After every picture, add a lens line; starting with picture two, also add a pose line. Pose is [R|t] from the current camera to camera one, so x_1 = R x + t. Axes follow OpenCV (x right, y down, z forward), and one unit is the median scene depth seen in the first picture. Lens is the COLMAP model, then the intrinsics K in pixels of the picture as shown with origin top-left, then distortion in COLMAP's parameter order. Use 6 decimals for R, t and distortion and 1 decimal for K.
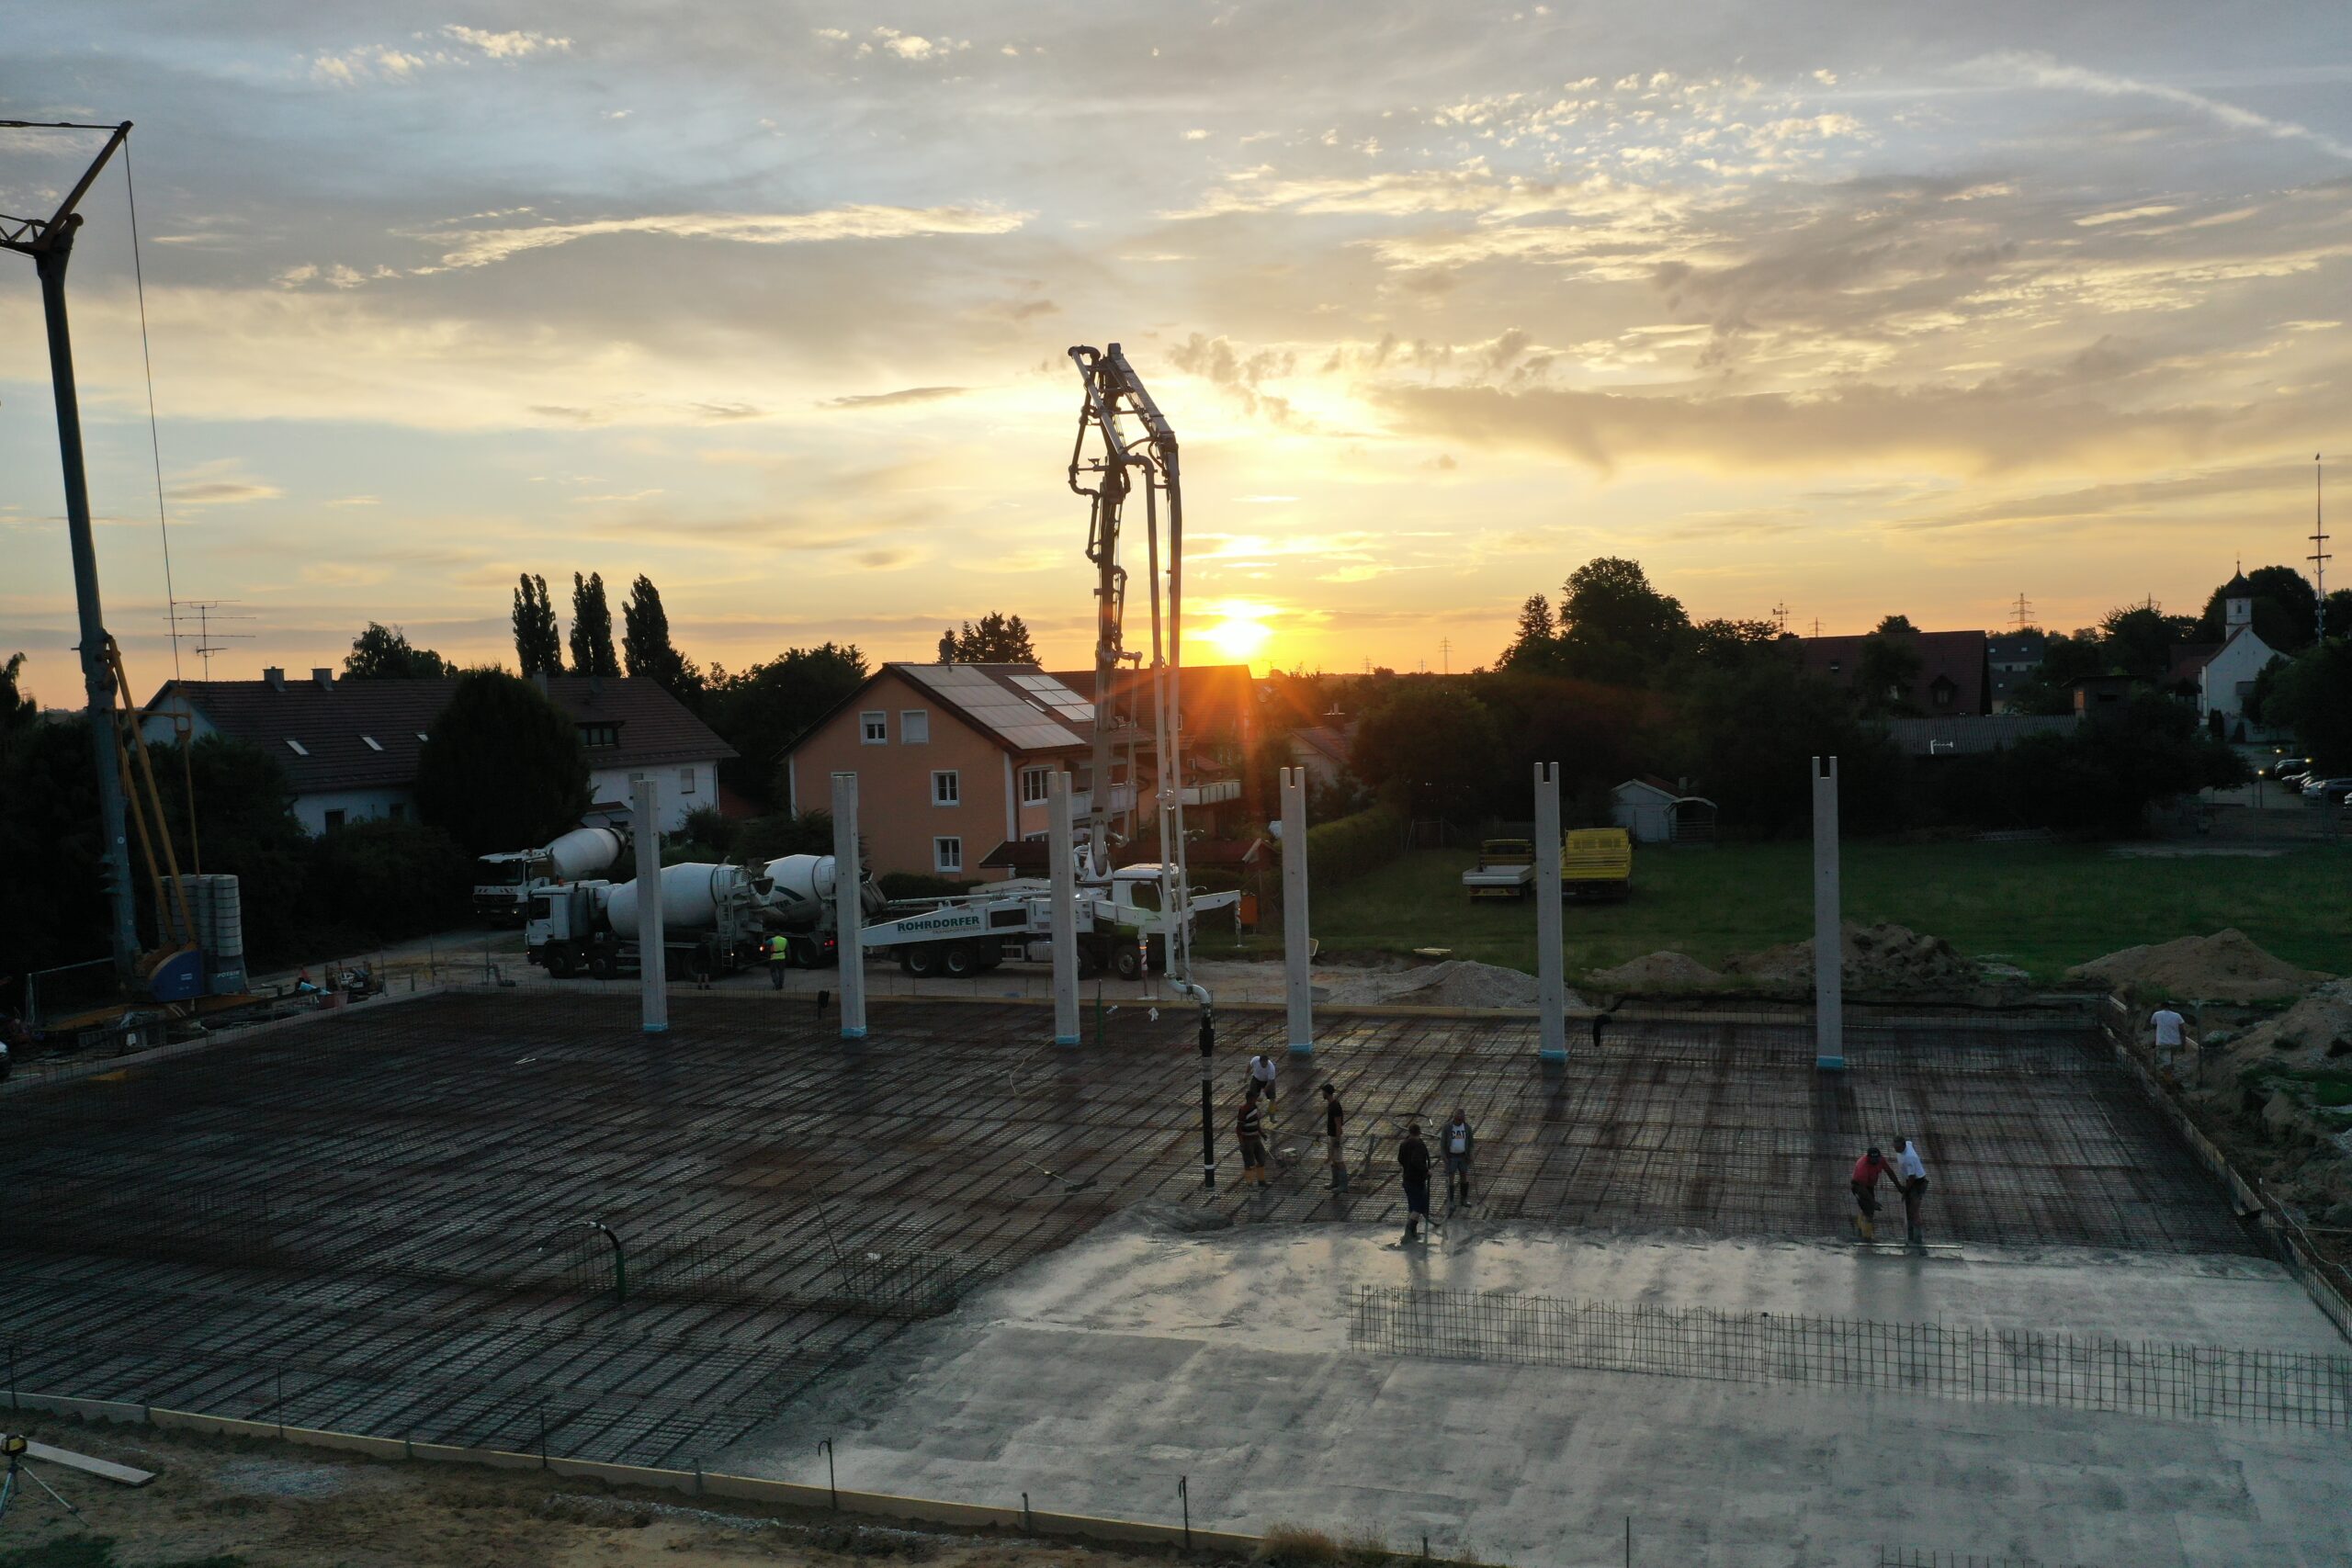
lens RADIAL K [[1873.3, 0, 1173.7], [0, 1873.3, 783.9], [0, 0, 1]] dist [0.001422, 0.002963]
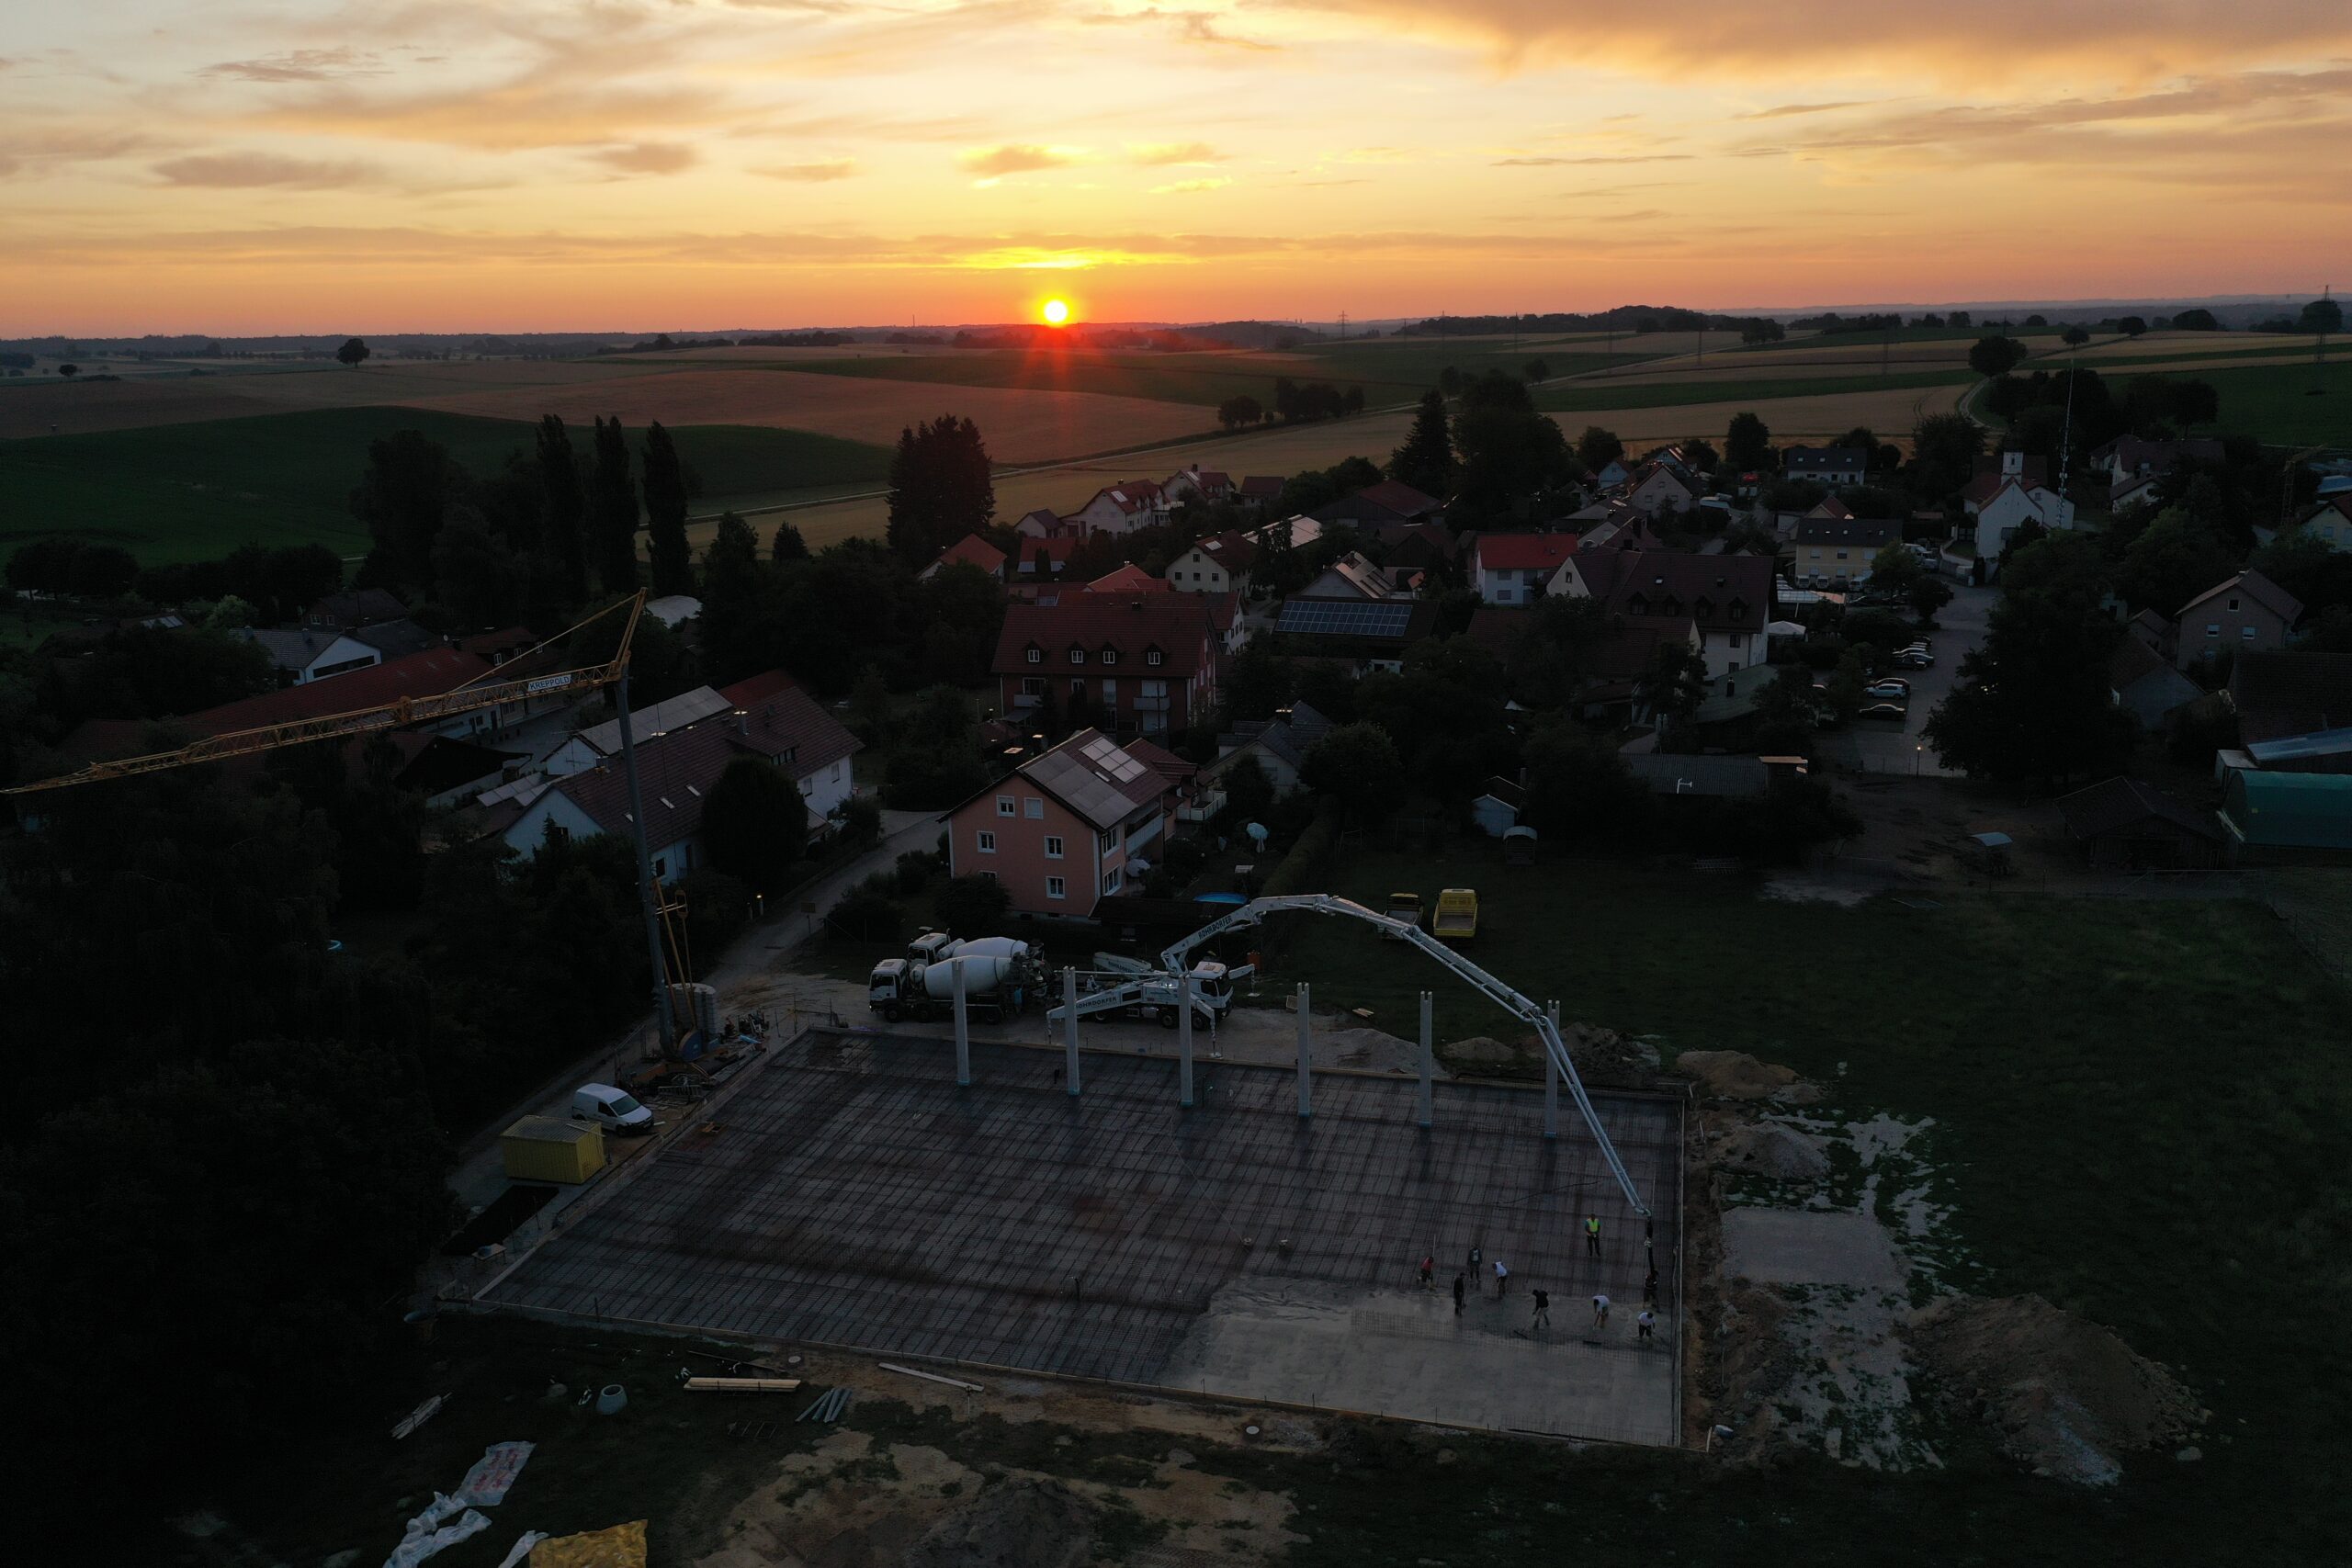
lens RADIAL K [[1873.3, 0, 1181.4], [0, 1873.3, 784.4], [0, 0, 1]] dist [0.001422, 0.002963]
pose [[0.997979, -0.002240, 0.063511, -0.167415], [-0.009846, 0.981859, 0.189356, -0.512182], [-0.062783, -0.189599, 0.979852, -0.801404]]
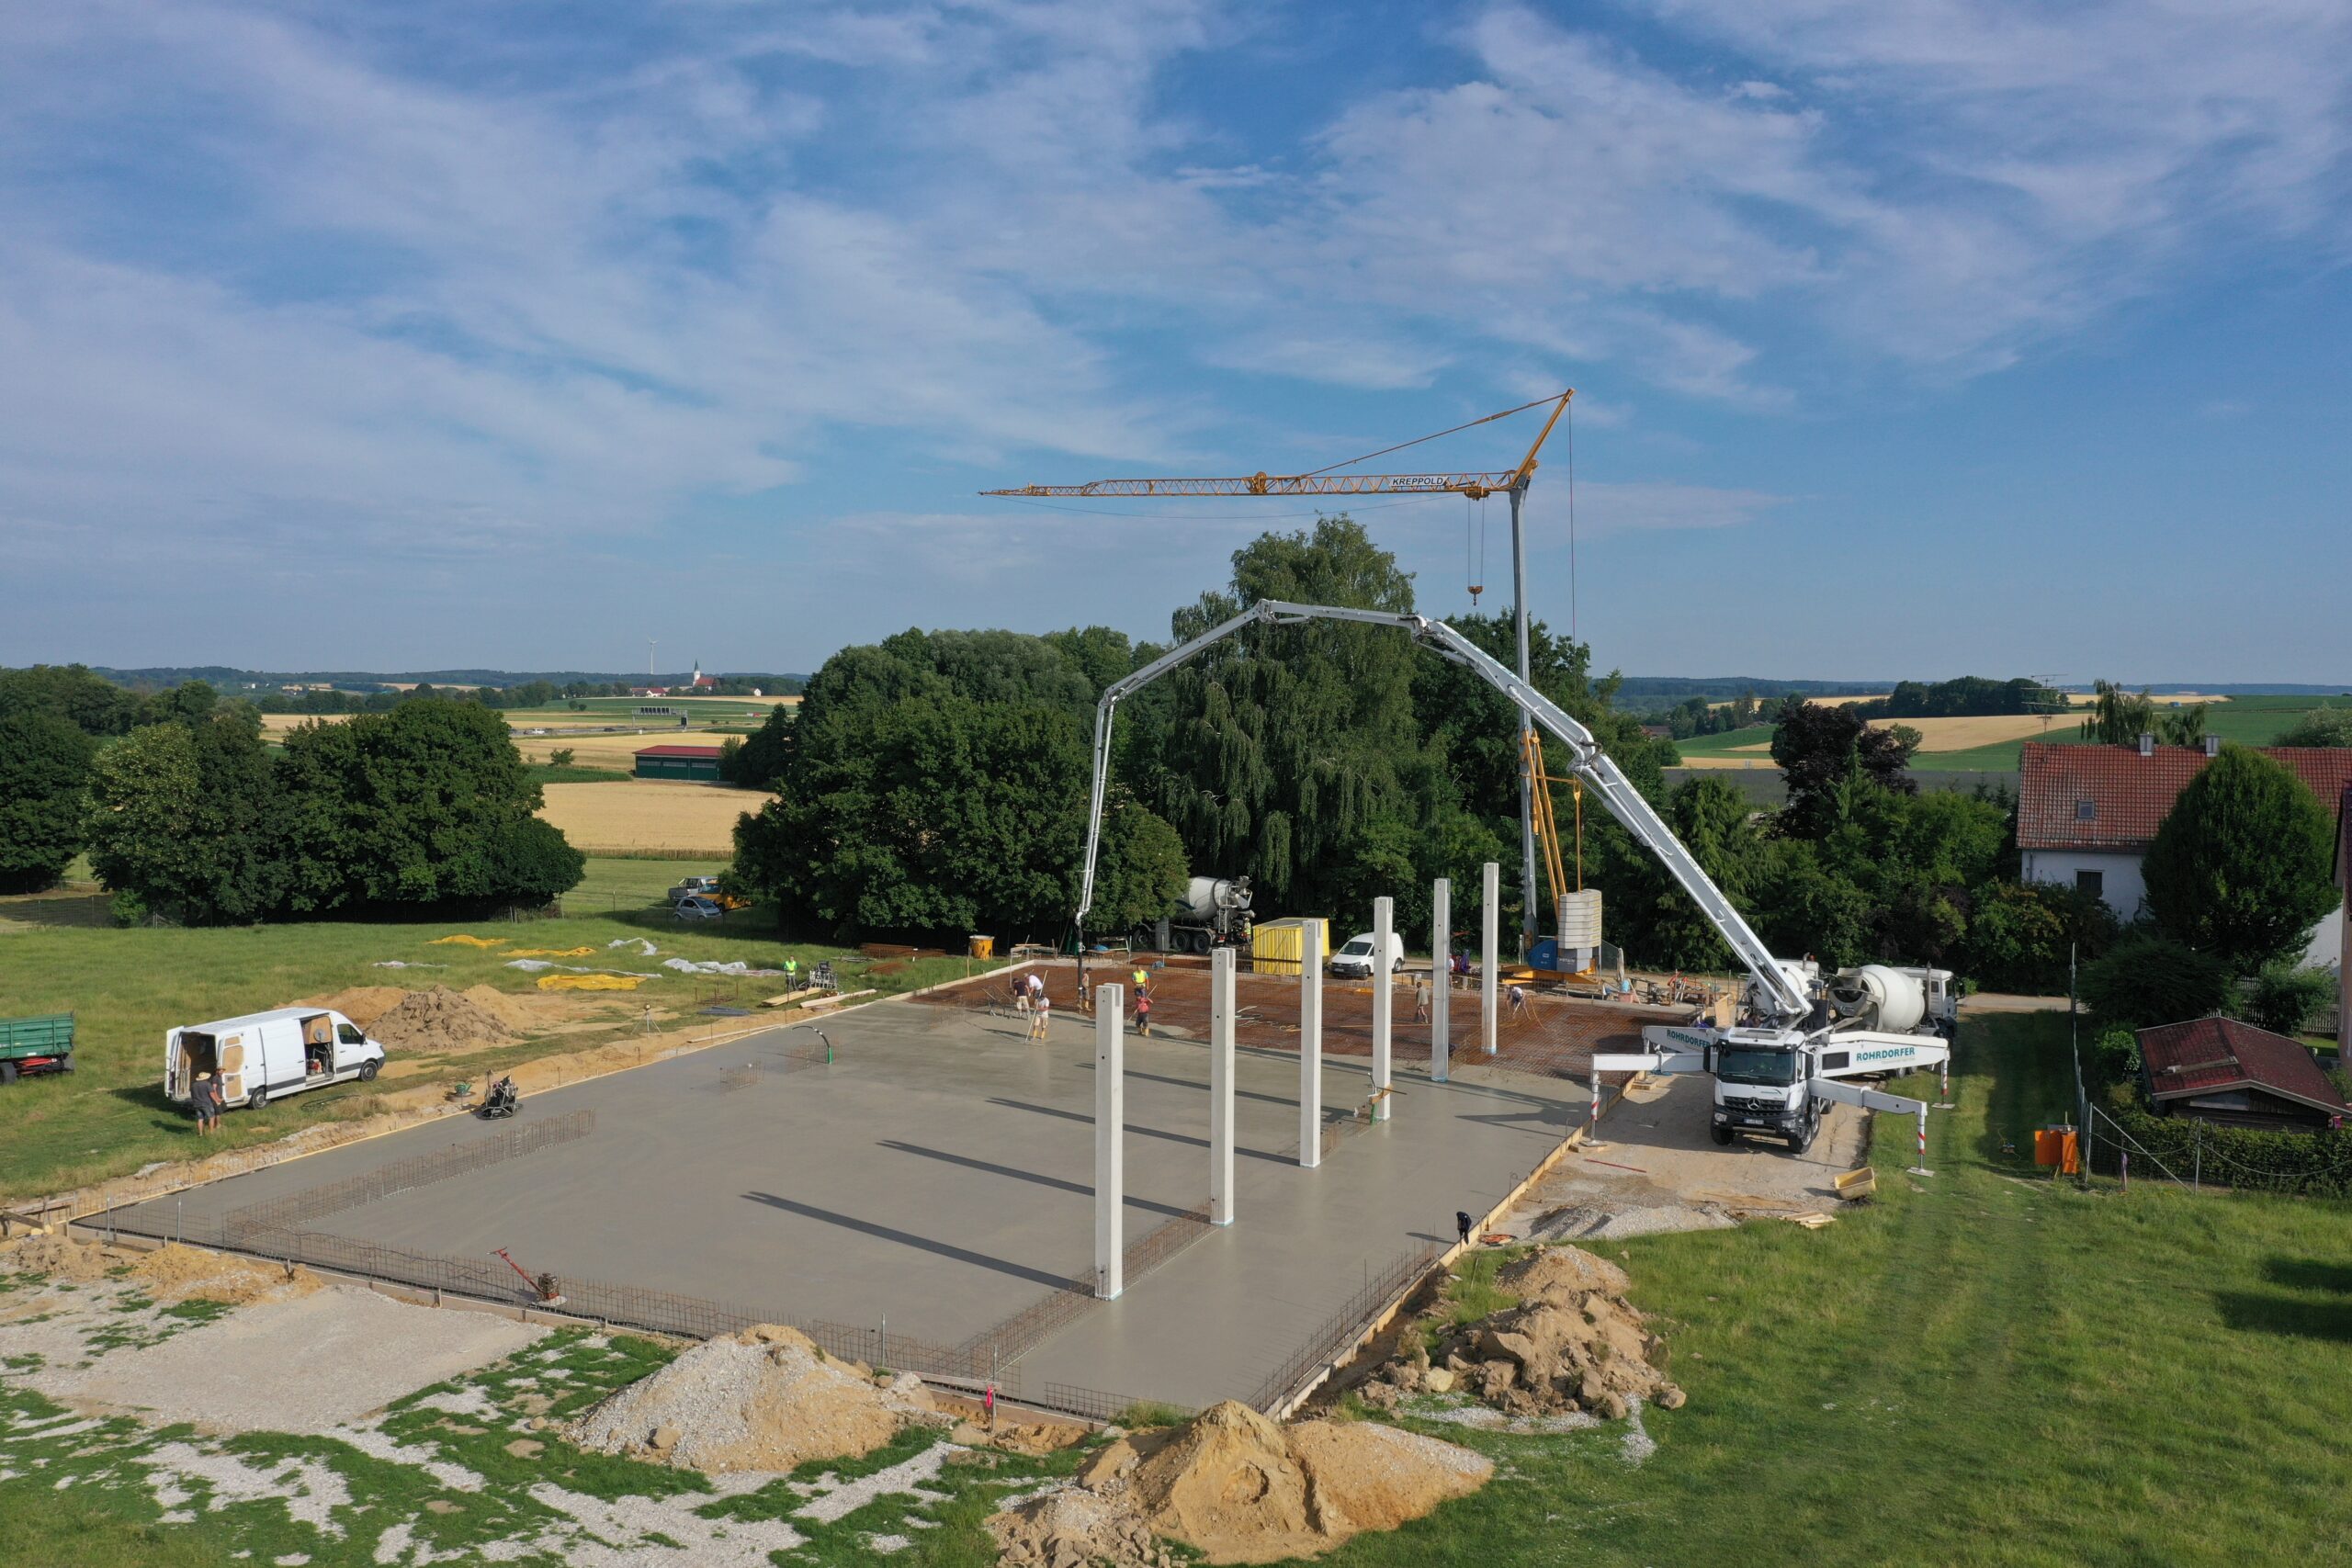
lens RADIAL K [[1873.3, 0, 1186.8], [0, 1873.3, 785.9], [0, 0, 1]] dist [0.001422, 0.002963]
pose [[-0.117271, 0.087892, -0.989203, 1.000454], [-0.052194, 0.994154, 0.094520, -0.161307], [0.991727, 0.062715, -0.111998, 0.887133]]
